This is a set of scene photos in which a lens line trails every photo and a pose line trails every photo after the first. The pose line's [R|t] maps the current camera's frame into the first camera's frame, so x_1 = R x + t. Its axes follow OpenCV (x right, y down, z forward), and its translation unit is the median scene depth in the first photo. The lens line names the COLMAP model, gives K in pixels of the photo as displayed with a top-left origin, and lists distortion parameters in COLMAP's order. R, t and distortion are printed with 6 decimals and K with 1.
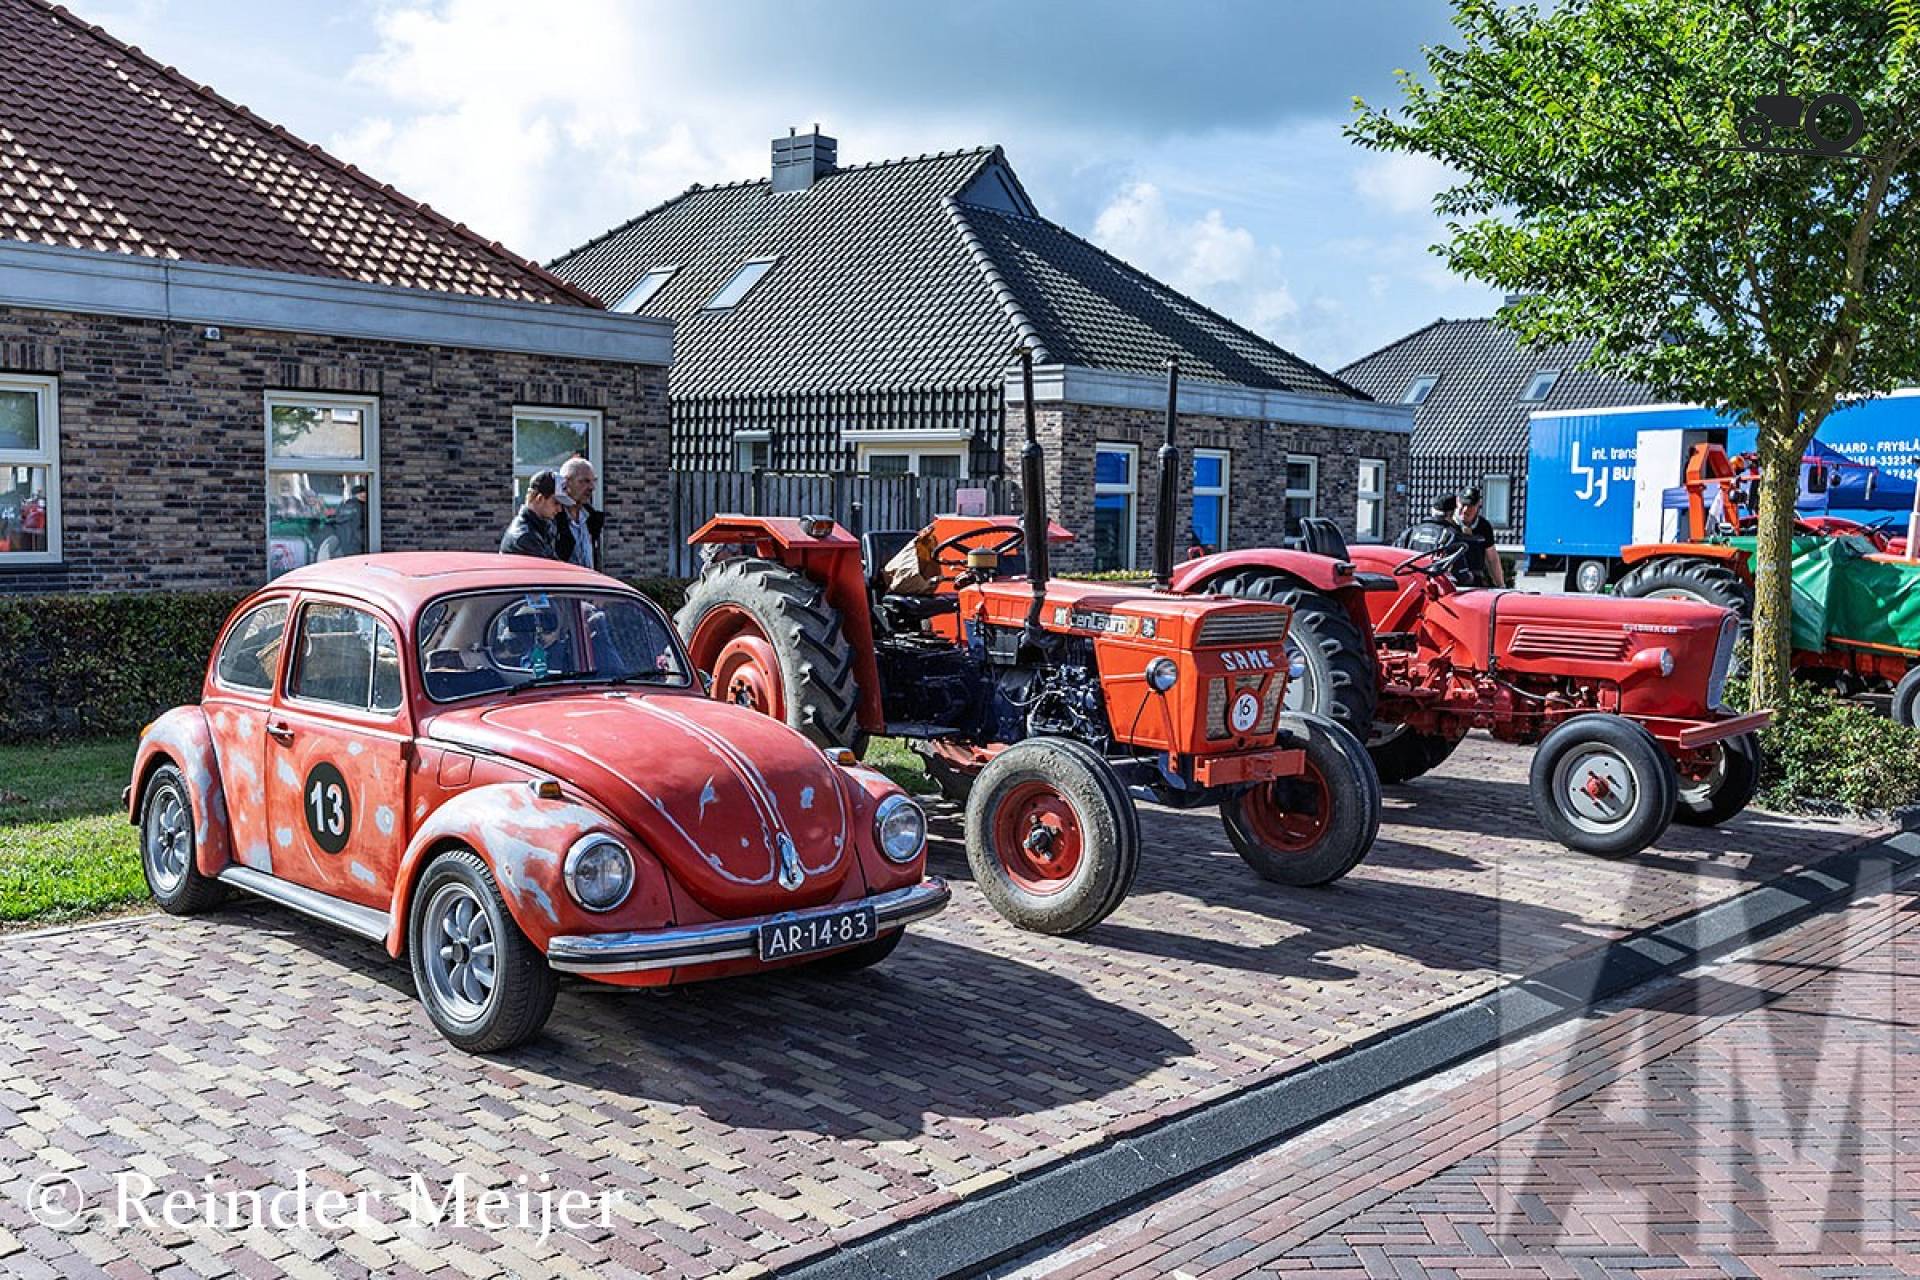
lens RADIAL K [[1733.7, 0, 959.7], [0, 1733.7, 646.8], [0, 0, 1]] dist [0.018671, 0.010873]
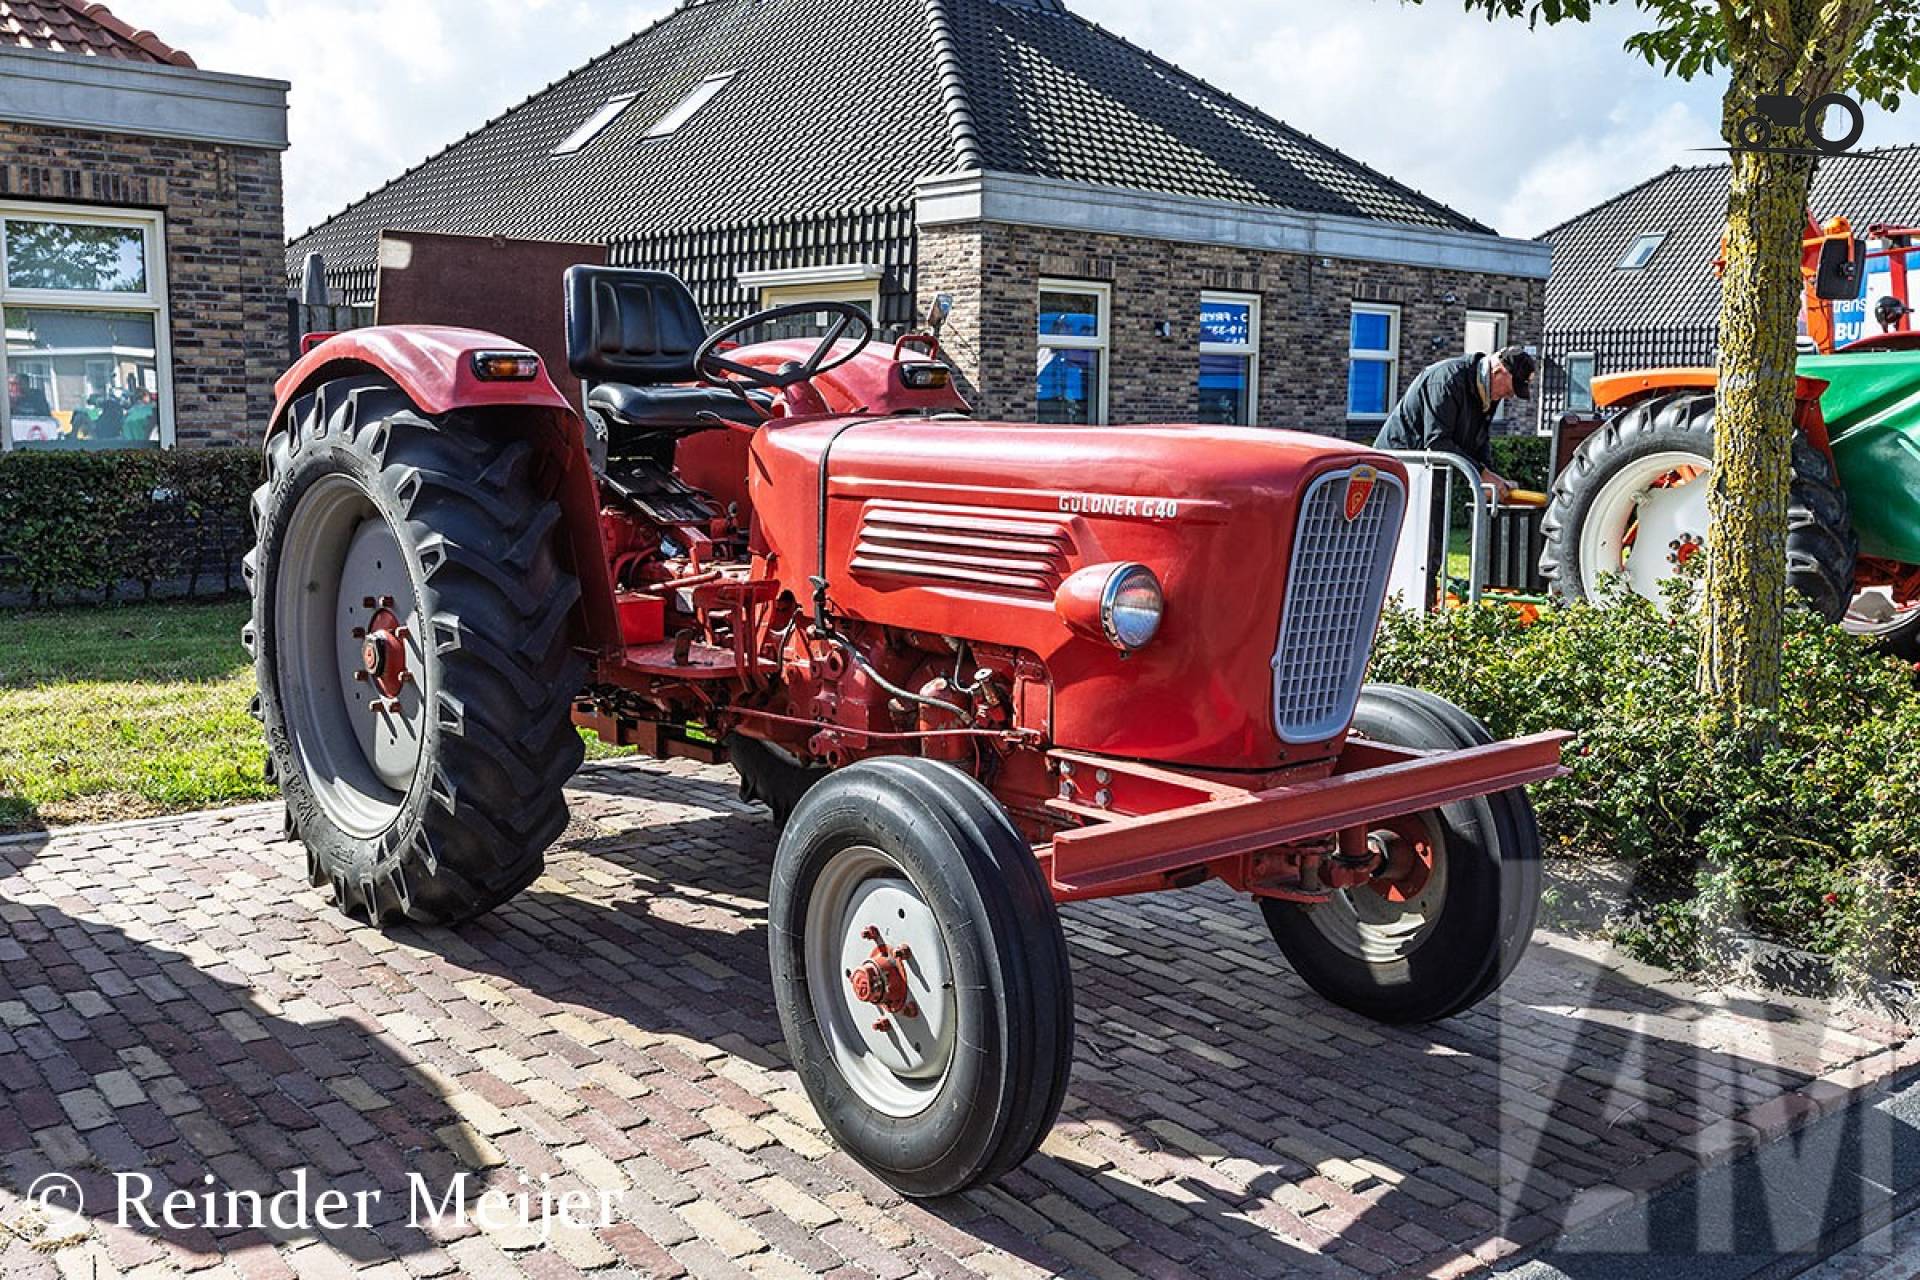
lens RADIAL K [[1772.0, 0, 960.8], [0, 1772.0, 631.8], [0, 0, 1]] dist [0.001782, 0.000000]
pose [[0.989743, 0.011716, -0.142380, 0.154638], [-0.005439, 0.998999, 0.044393, -0.000373], [0.142758, -0.043163, 0.988816, 0.240117]]
